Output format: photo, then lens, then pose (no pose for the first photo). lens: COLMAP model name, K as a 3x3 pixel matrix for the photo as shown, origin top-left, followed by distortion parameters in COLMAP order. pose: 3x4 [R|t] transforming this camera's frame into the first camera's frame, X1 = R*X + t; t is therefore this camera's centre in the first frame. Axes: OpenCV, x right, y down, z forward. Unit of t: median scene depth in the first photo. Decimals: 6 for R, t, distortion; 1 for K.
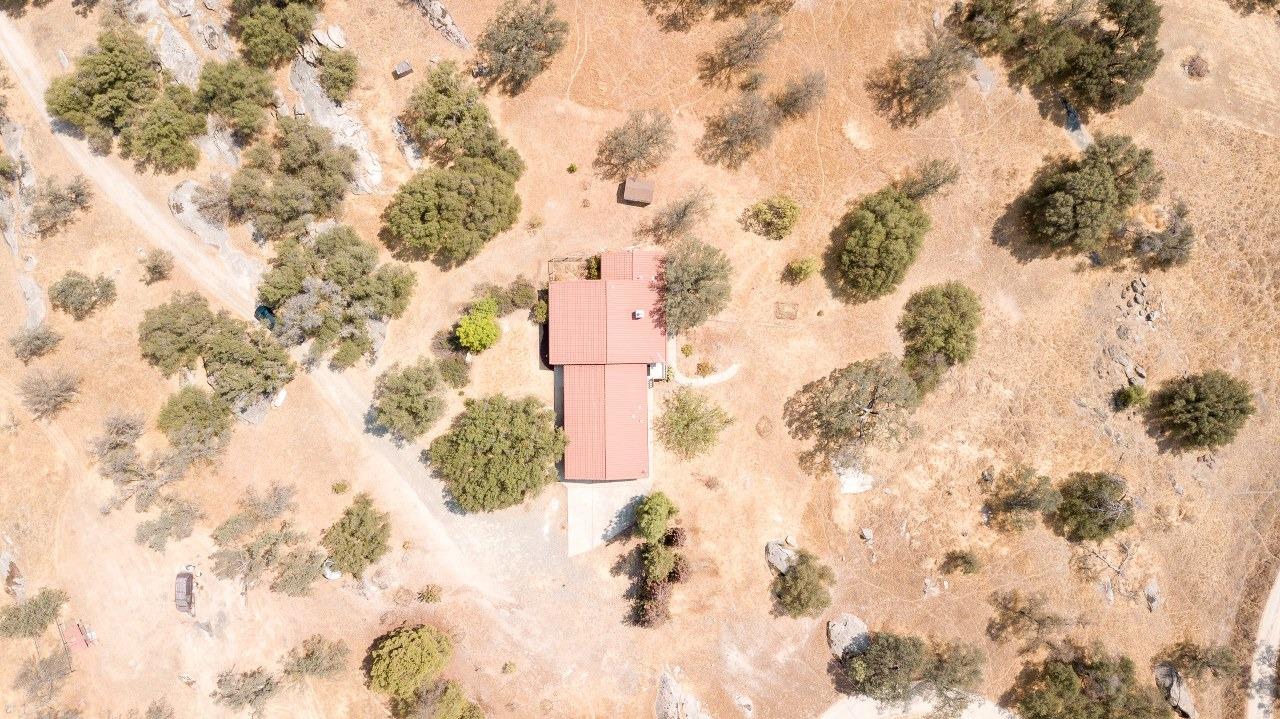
lens RADIAL K [[979.0, 0, 628.2], [0, 979.0, 355.1], [0, 0, 1]] dist [0.000782, 0.013407]
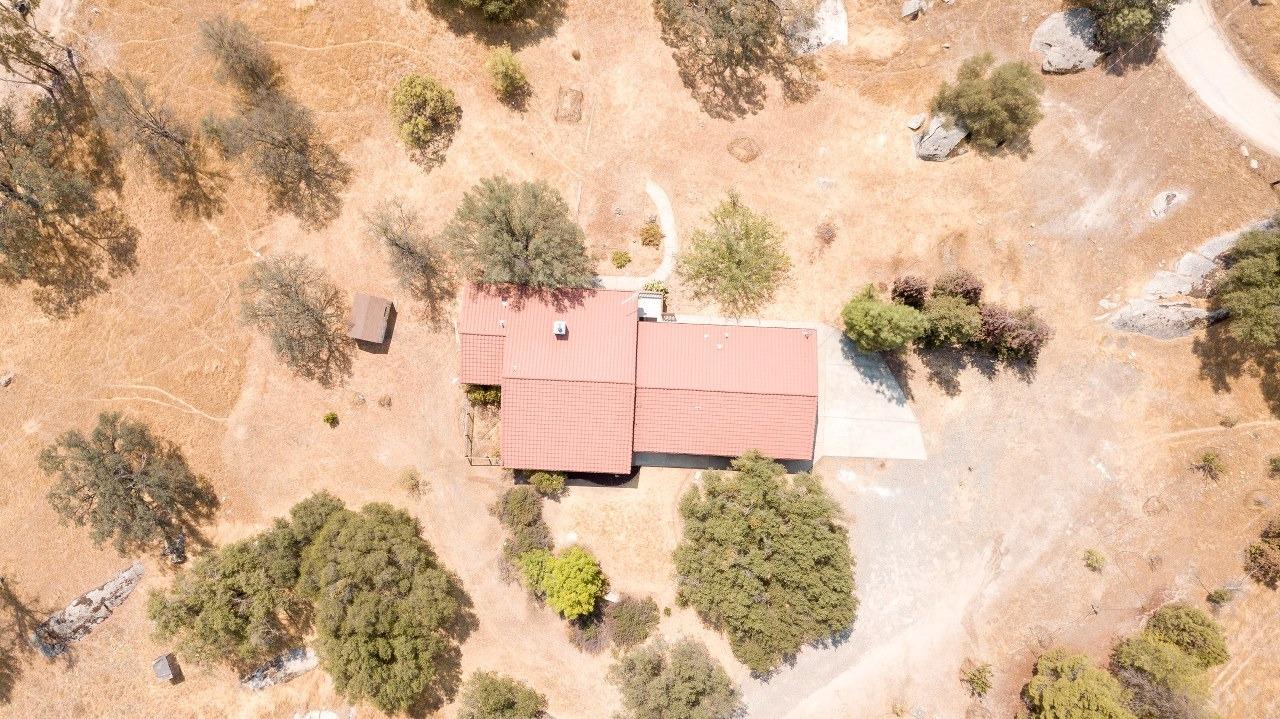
lens RADIAL K [[979.0, 0, 628.2], [0, 979.0, 355.1], [0, 0, 1]] dist [0.000782, 0.013407]
pose [[0.057755, -0.998308, 0.006689, -0.007409], [0.998264, 0.057827, 0.011150, -0.003459], [-0.011518, 0.006033, 0.999915, 0.348908]]
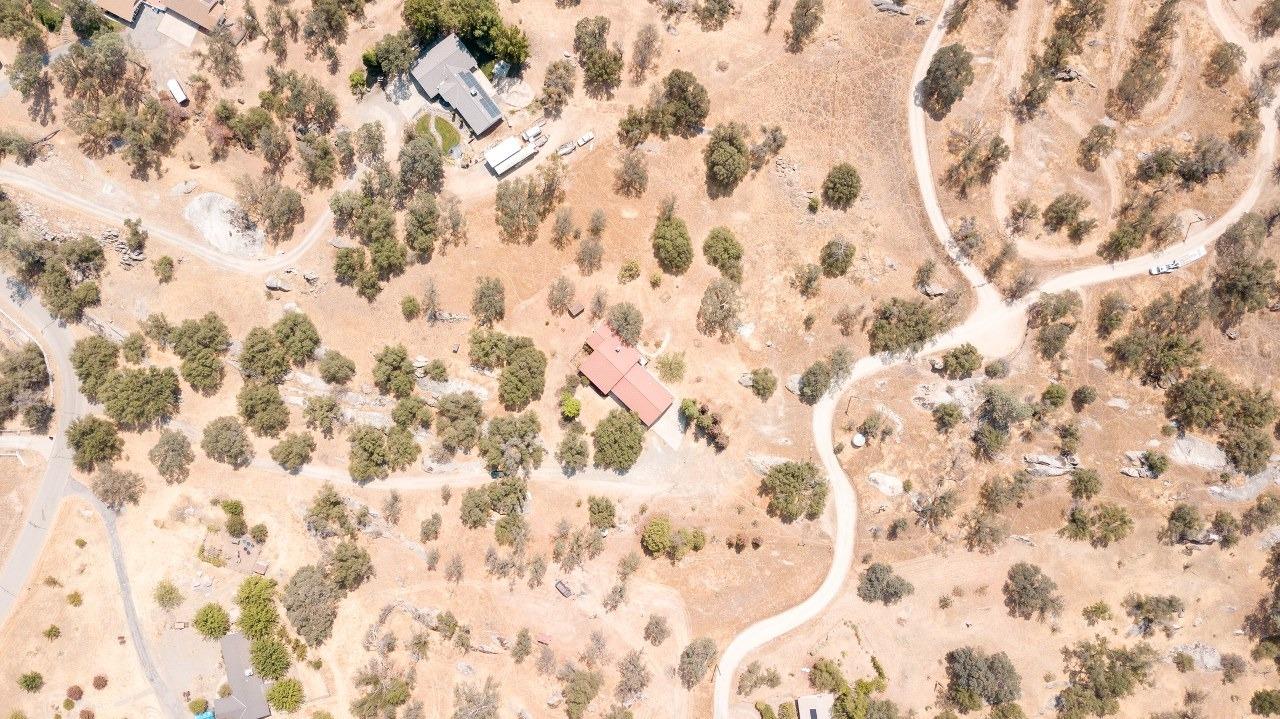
lens RADIAL K [[979.0, 0, 628.2], [0, 979.0, 355.1], [0, 0, 1]] dist [0.000782, 0.013407]
pose [[0.698129, -0.715972, 0.000377, 0.015670], [0.715928, 0.698080, -0.011435, 0.008352], [0.007924, 0.008253, 0.999935, -1.133513]]
